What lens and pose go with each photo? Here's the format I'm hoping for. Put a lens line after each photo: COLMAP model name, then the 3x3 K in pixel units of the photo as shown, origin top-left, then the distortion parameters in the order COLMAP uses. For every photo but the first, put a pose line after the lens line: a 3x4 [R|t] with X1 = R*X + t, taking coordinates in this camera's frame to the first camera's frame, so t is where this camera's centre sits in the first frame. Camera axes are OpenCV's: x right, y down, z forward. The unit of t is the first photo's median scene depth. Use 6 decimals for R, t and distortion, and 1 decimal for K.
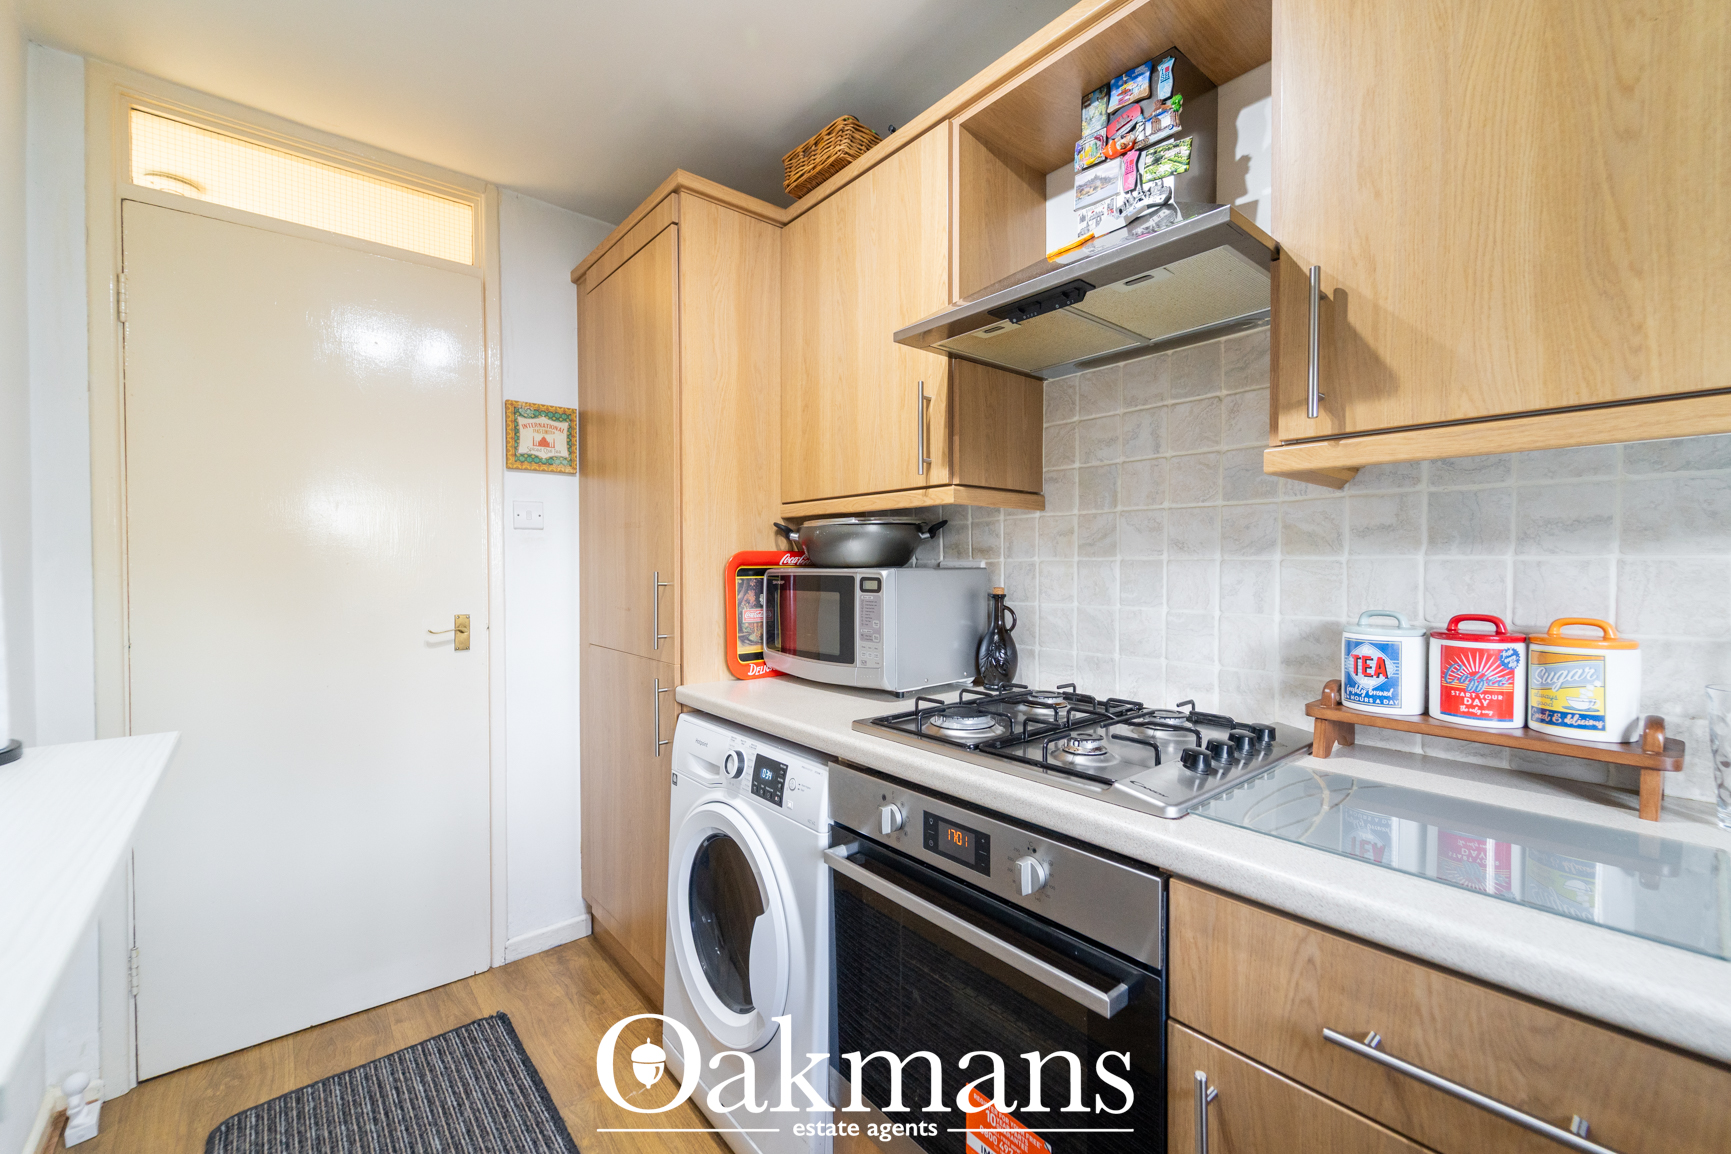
lens RADIAL K [[700.6, 0, 869.7], [0, 700.6, 572.2], [0, 0, 1]] dist [0.003209, -0.002522]
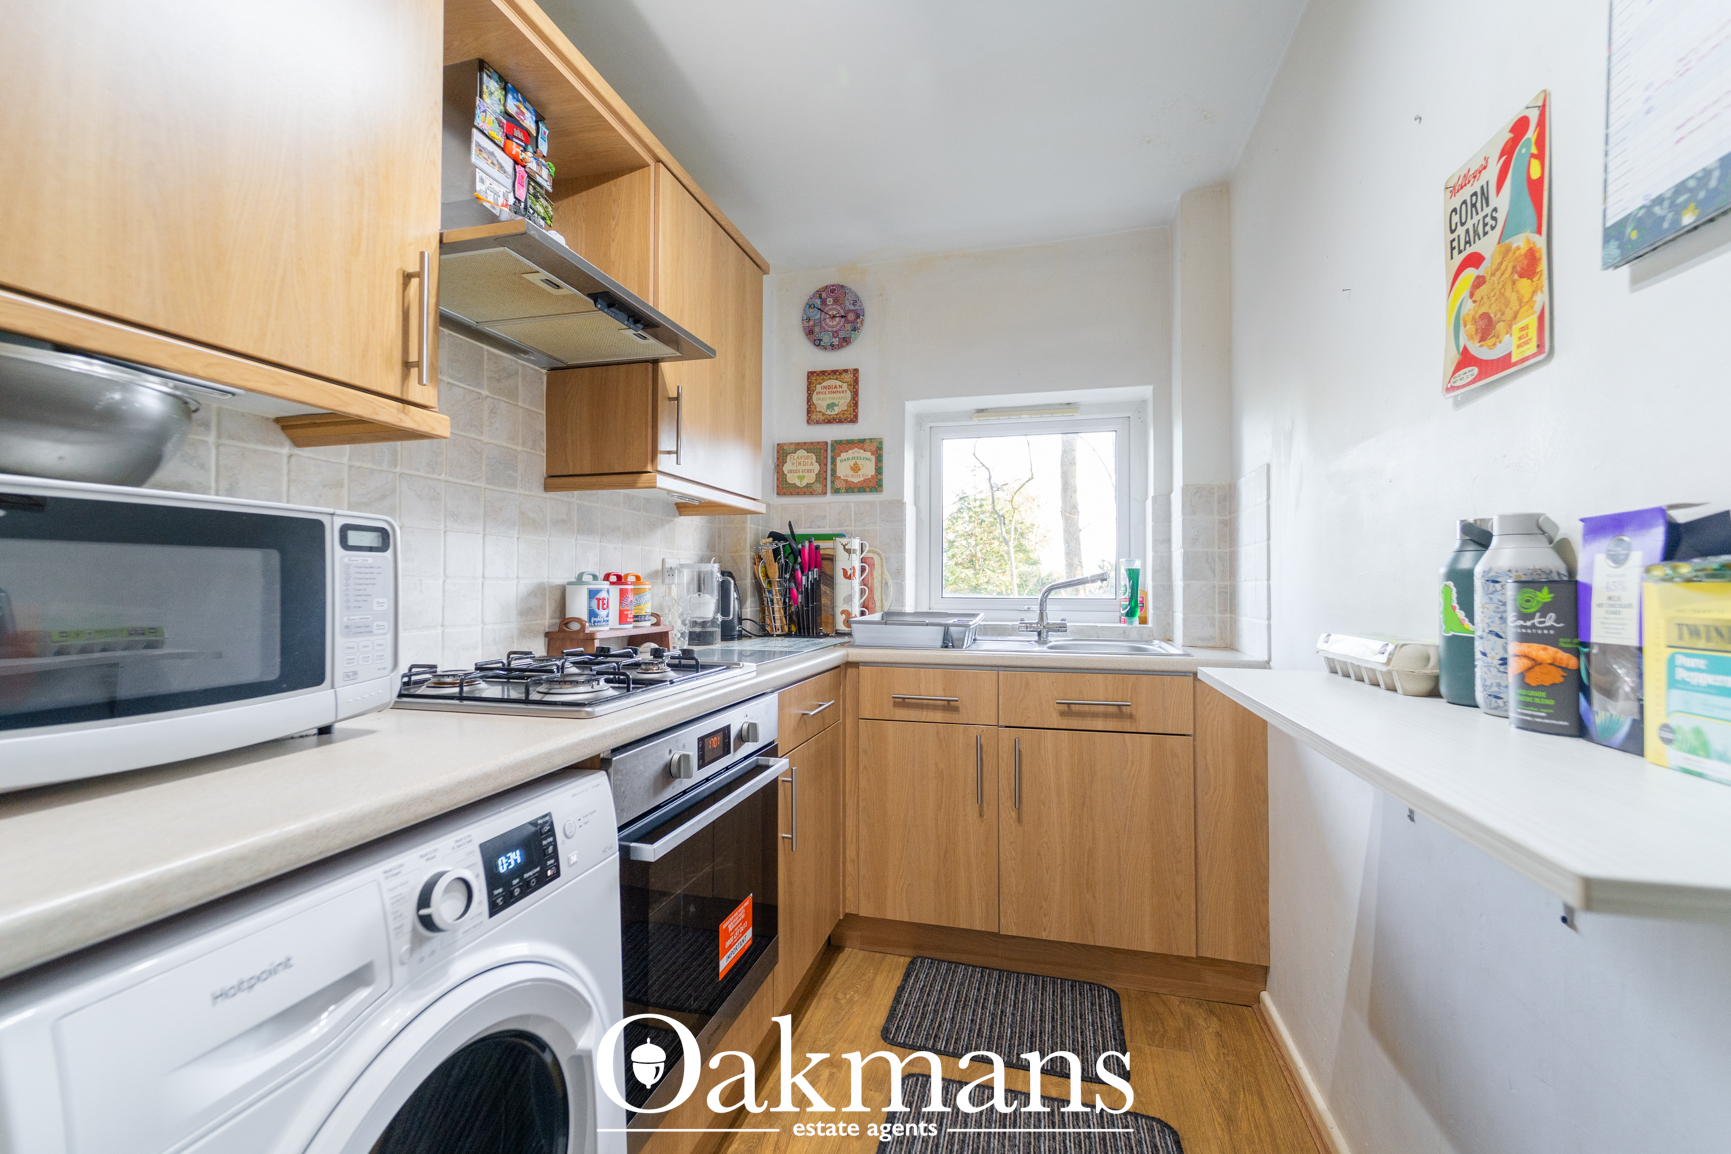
lens RADIAL K [[700.6, 0, 869.7], [0, 700.6, 572.2], [0, 0, 1]] dist [0.003209, -0.002522]
pose [[-0.572798, 0.014219, 0.819573, -0.791591], [0.009346, 0.999898, -0.010816, 0.062231], [-0.819644, 0.001464, -0.572872, 1.092403]]
